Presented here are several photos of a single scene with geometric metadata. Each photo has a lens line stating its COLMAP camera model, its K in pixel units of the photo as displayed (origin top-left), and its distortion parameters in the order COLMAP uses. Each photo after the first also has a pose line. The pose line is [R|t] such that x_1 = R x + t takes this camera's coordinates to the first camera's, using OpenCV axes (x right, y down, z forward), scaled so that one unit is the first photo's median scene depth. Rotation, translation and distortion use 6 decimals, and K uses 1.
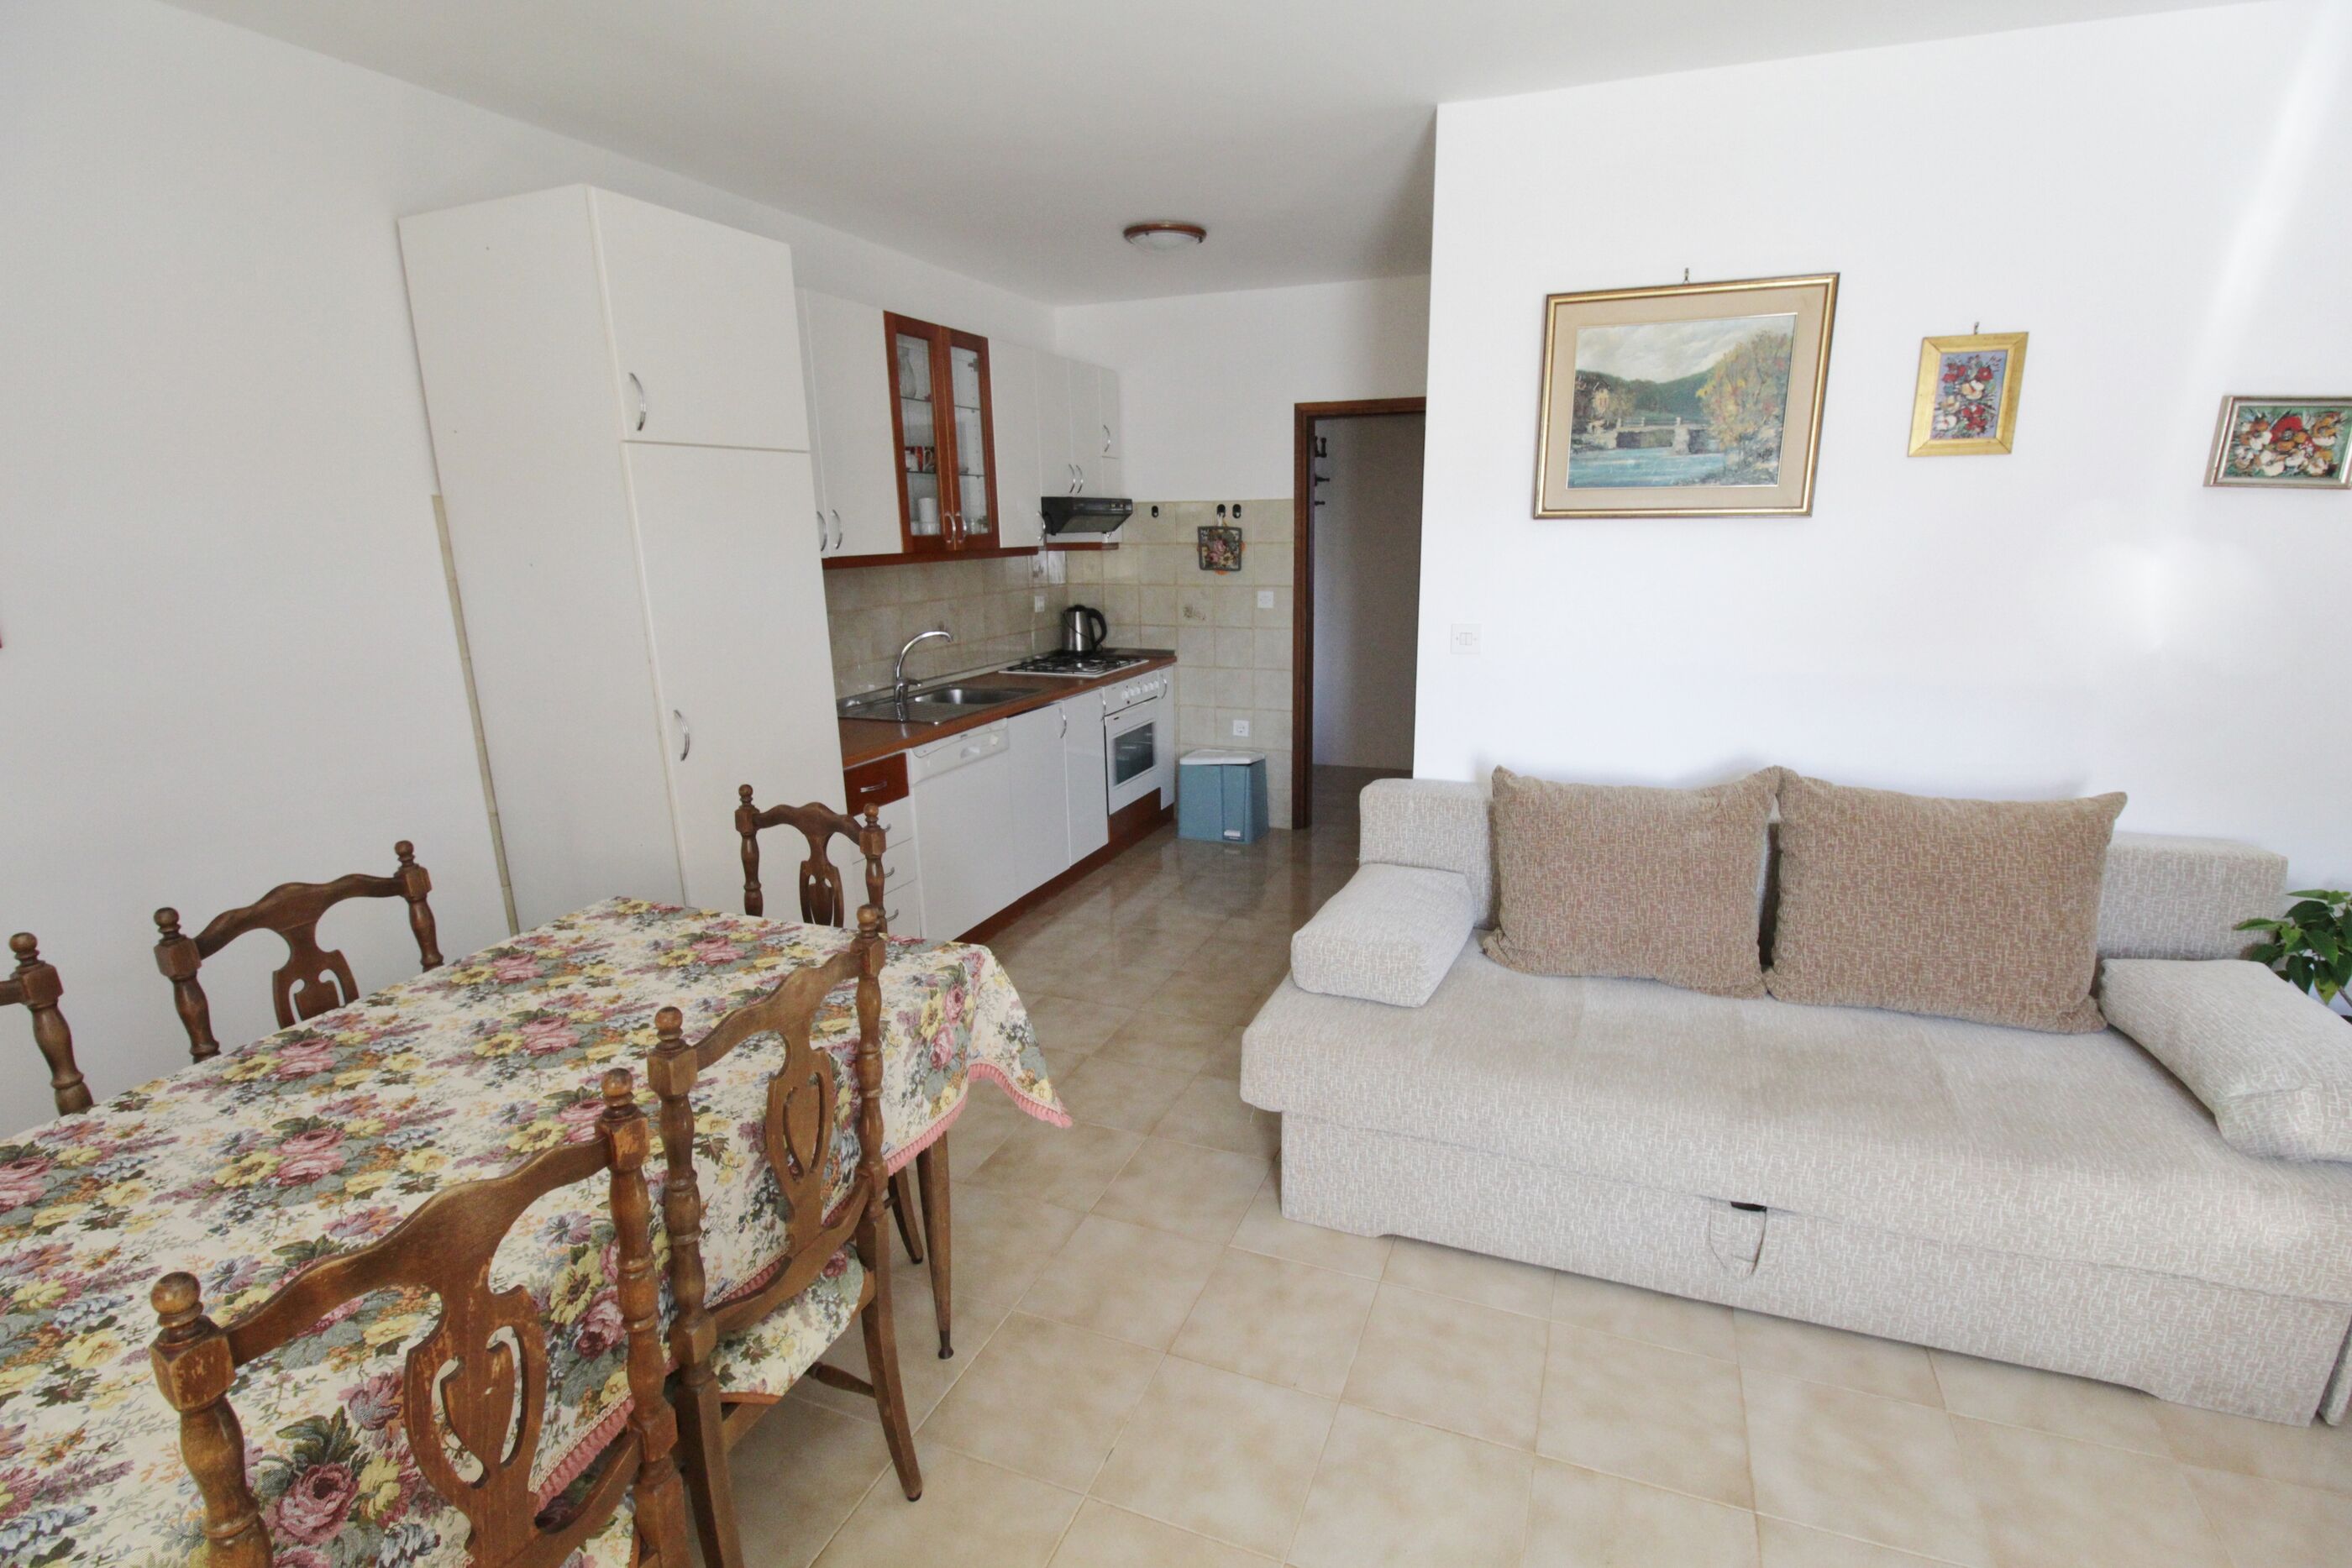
lens RADIAL K [[1097.2, 0, 1198.8], [0, 1097.2, 791.2], [0, 0, 1]] dist [0.000477, -0.012791]
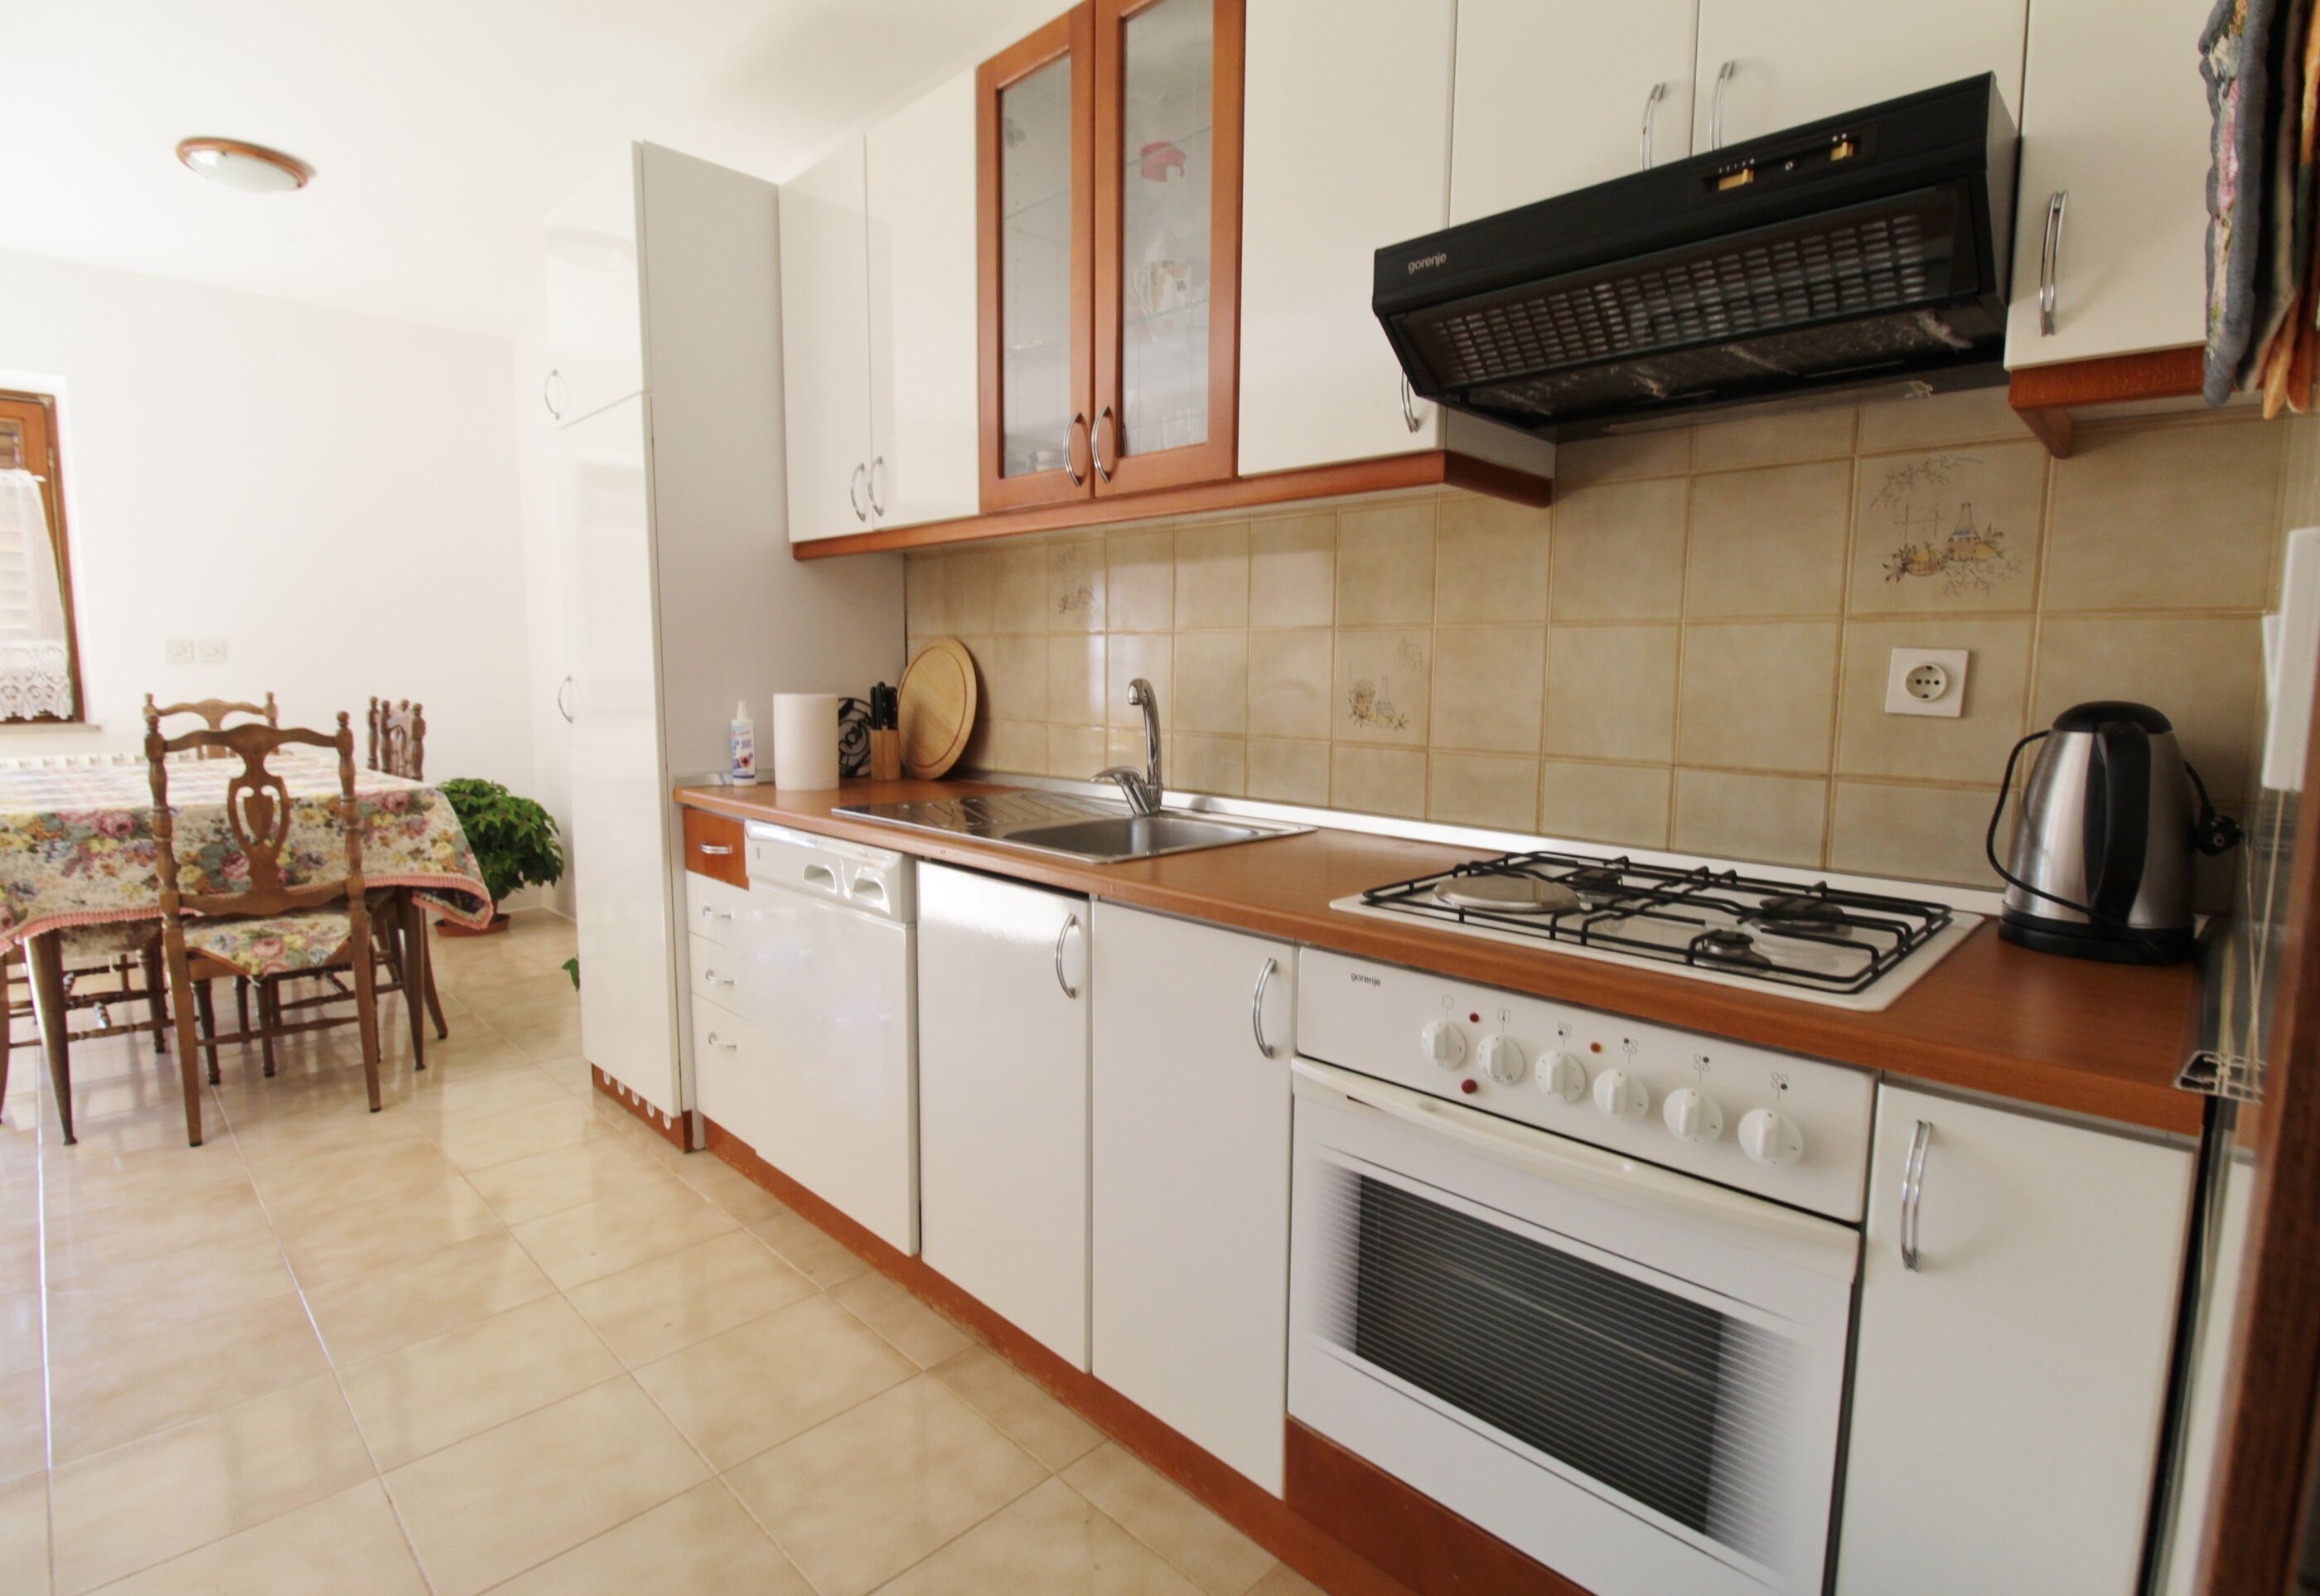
lens RADIAL K [[1118.7, 0, 1218.5], [0, 1118.7, 802.8], [0, 0, 1]] dist [-0.000615, -0.011666]
pose [[-0.371302, 0.120017, -0.920723, 0.292957], [-0.229429, 0.949004, 0.216226, -0.321782], [0.899721, 0.291526, -0.324831, 1.868294]]
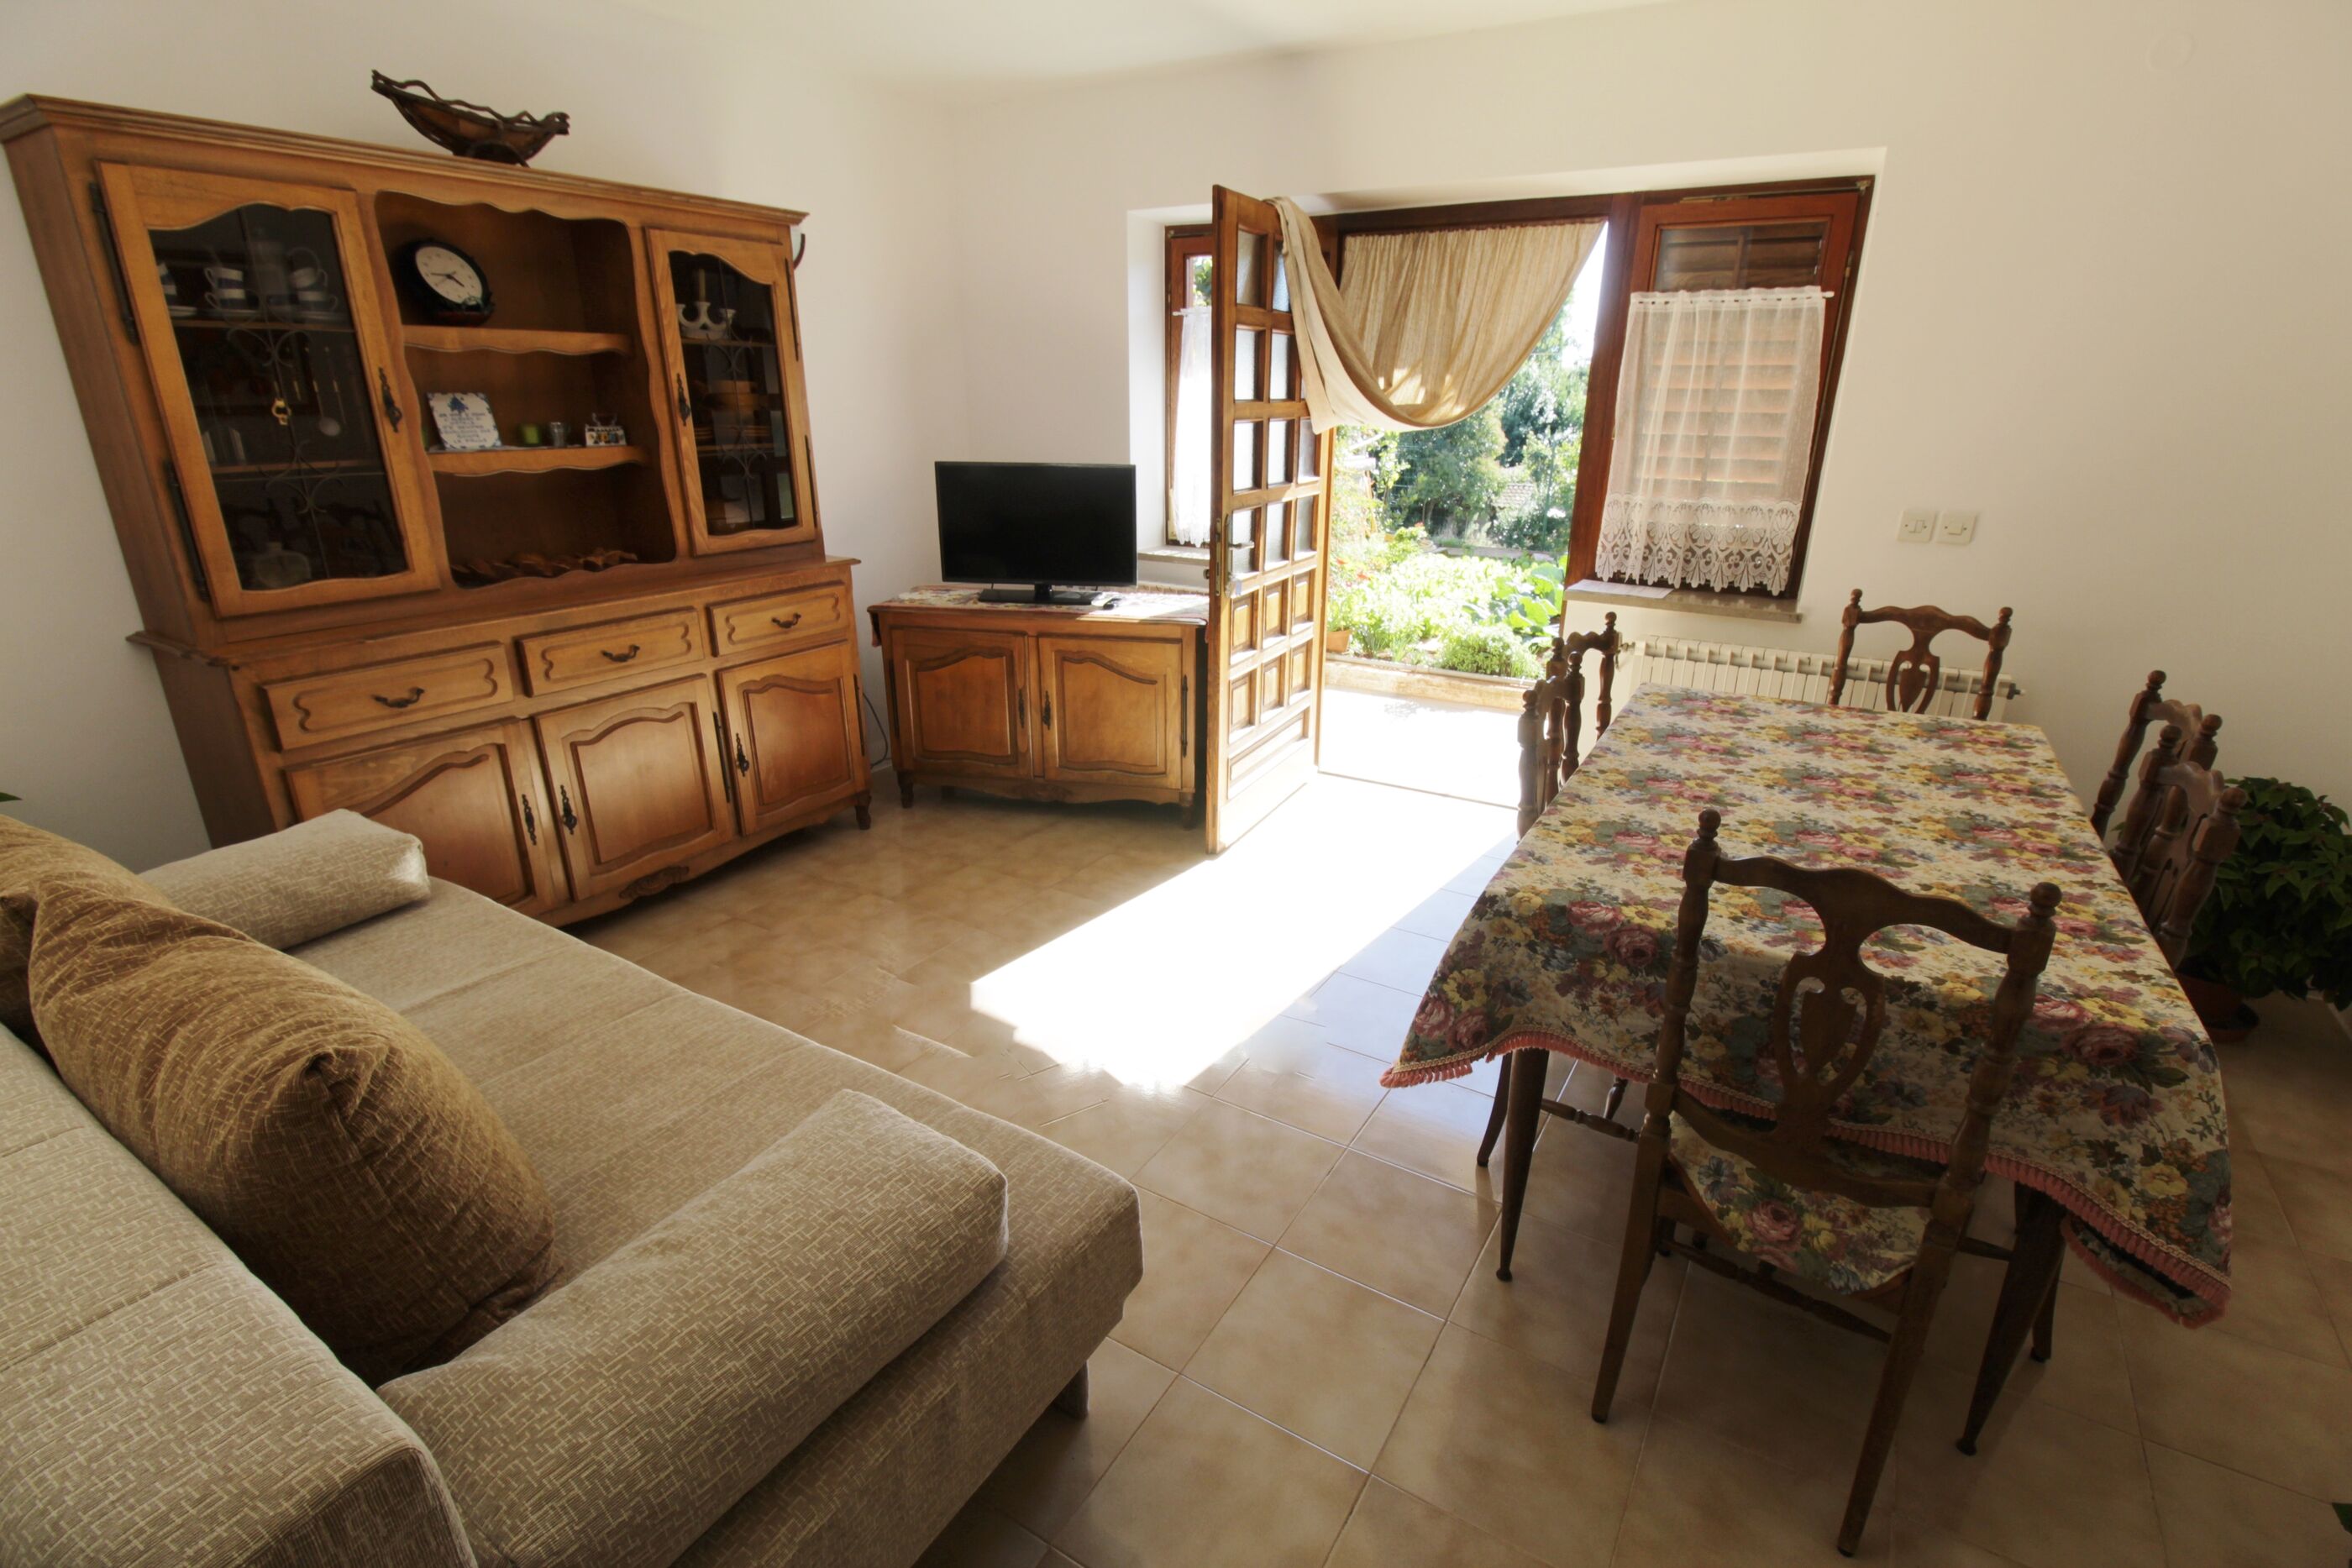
lens RADIAL K [[1097.2, 0, 1202.2], [0, 1097.2, 786.4], [0, 0, 1]] dist [0.000477, -0.012791]
pose [[-0.985526, -0.052533, 0.161180, -0.077895], [0.045589, 0.833623, 0.550449, -0.289728], [-0.163280, 0.549830, -0.819162, 1.207371]]
